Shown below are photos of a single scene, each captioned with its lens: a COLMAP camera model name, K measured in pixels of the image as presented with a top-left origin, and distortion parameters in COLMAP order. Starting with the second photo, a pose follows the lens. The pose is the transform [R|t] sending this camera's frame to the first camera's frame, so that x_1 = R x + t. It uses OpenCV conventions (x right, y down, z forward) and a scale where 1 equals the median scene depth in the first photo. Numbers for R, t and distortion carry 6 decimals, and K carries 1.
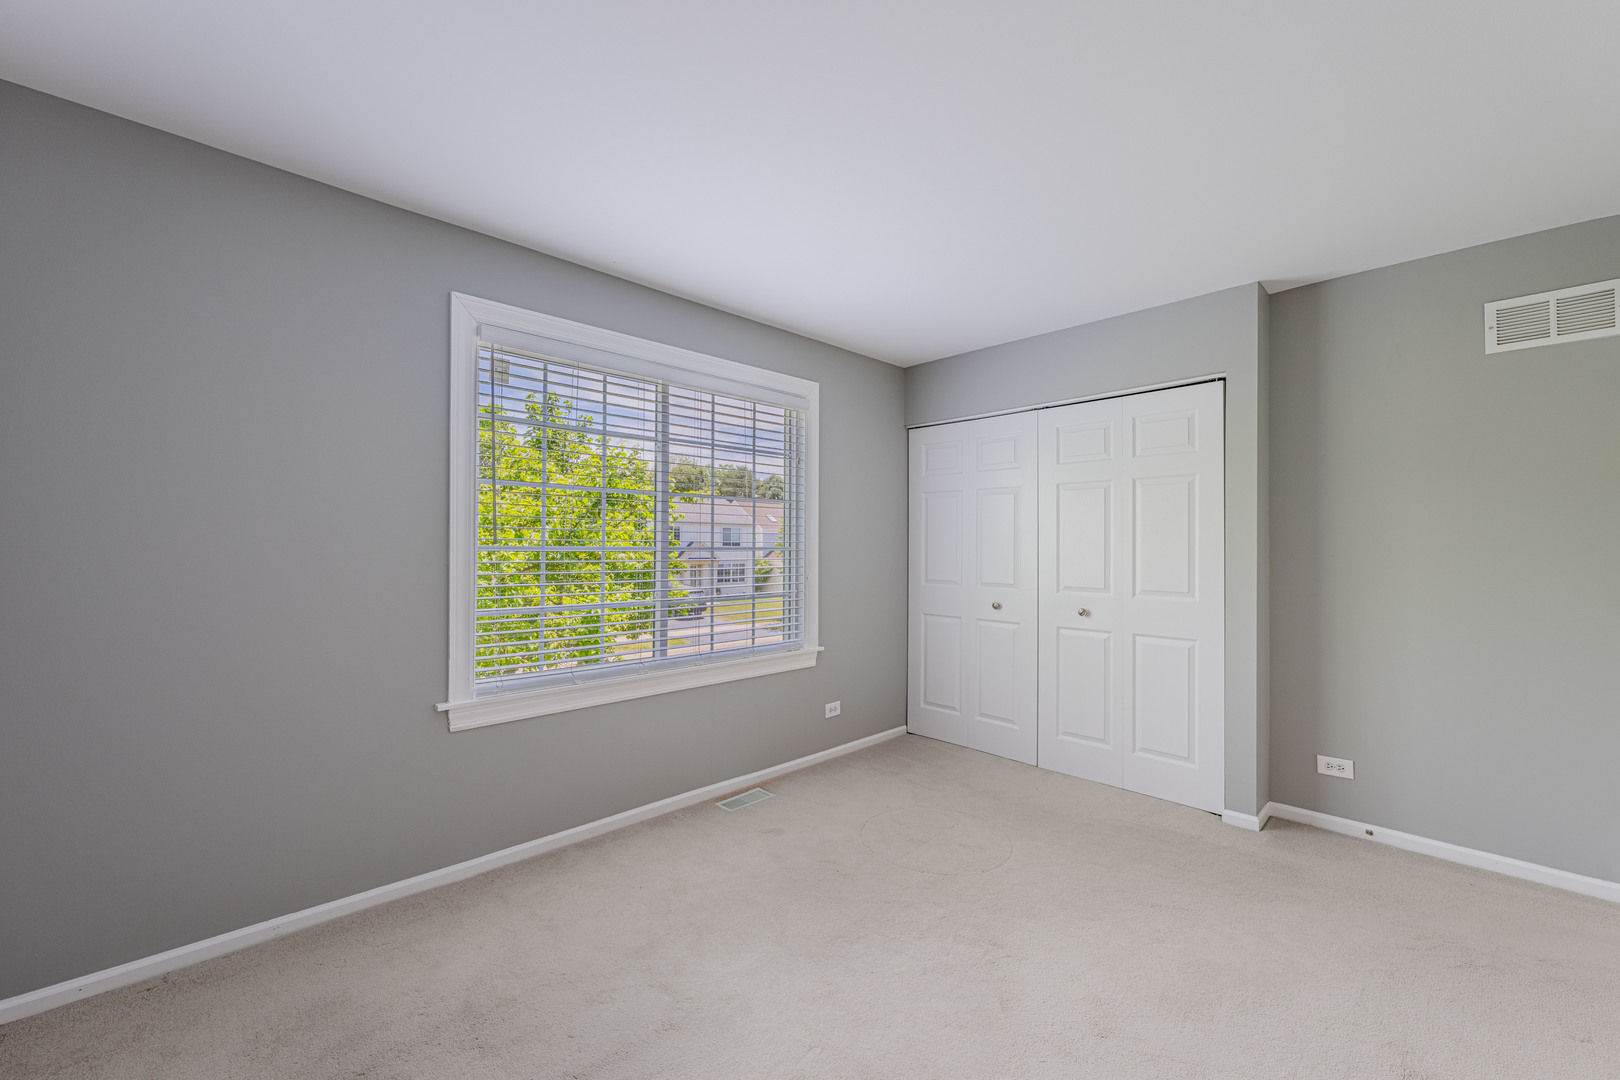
lens RADIAL K [[659.4, 0, 803.3], [0, 659.4, 538.5], [0, 0, 1]] dist [0.001206, -0.000065]
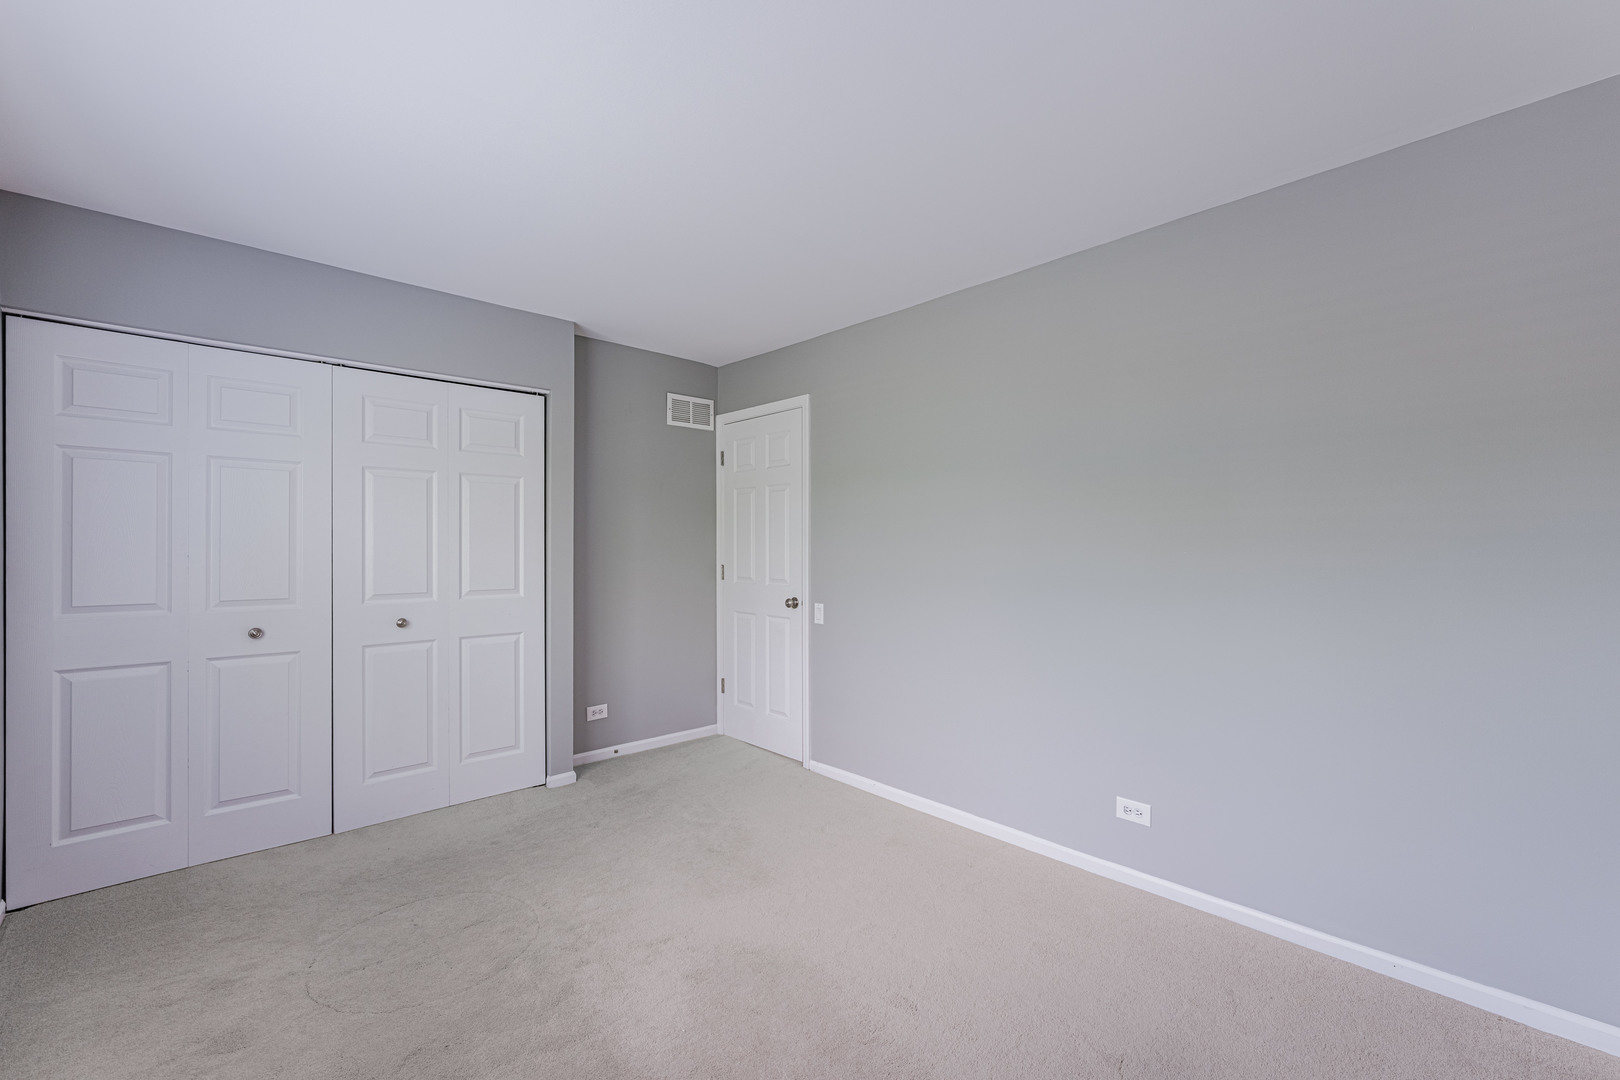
lens RADIAL K [[674.1, 0, 810.7], [0, 674.1, 547.1], [0, 0, 1]] dist [0.000124, 0.000013]
pose [[0.007091, -0.005686, 0.999959, -0.486438], [-0.012143, 0.999910, 0.005771, 0.003534], [-0.999901, -0.012183, 0.007022, 0.518999]]
